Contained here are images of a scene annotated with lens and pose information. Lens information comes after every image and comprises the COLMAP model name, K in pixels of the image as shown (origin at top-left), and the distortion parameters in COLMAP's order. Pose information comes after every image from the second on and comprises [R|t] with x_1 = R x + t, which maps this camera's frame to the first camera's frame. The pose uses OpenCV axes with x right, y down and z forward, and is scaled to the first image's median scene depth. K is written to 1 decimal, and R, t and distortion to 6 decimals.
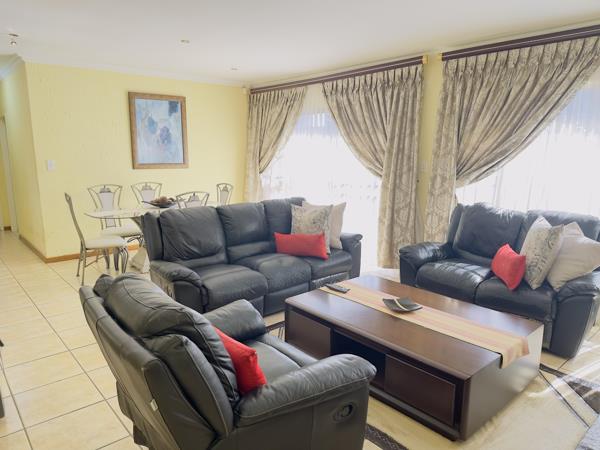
lens RADIAL K [[417.2, 0, 293.4], [0, 417.2, 226.0], [0, 0, 1]] dist [-0.001939, -0.004218]
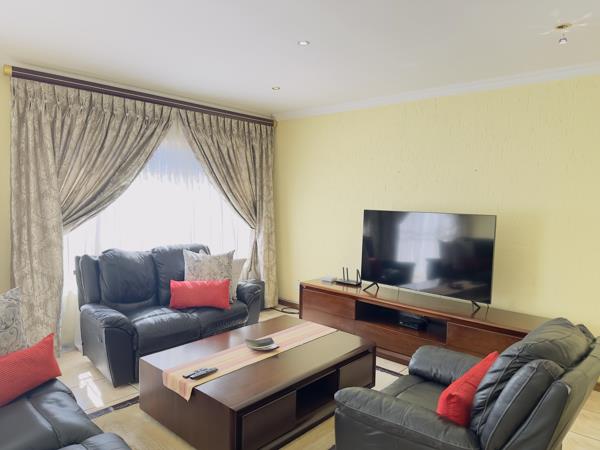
lens RADIAL K [[417.2, 0, 293.4], [0, 417.2, 226.0], [0, 0, 1]] dist [-0.001939, -0.004218]
pose [[-0.109633, -0.091908, 0.989714, -0.534001], [0.153991, 0.982123, 0.108261, -0.146458], [-0.981971, 0.164276, -0.093520, 0.682697]]
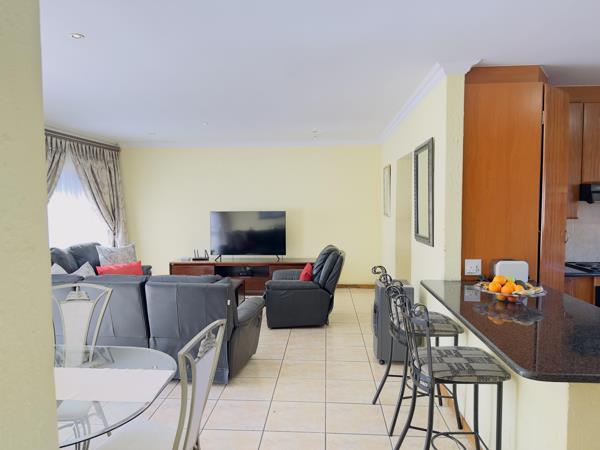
lens RADIAL K [[431.9, 0, 300.0], [0, 431.9, 225.0], [0, 0, 1]] dist [-0.000932, -0.000713]
pose [[-0.709292, -0.056320, 0.702662, -1.018243], [0.117788, 0.973320, 0.196914, -0.296741], [-0.695004, 0.222435, -0.683734, 1.364167]]
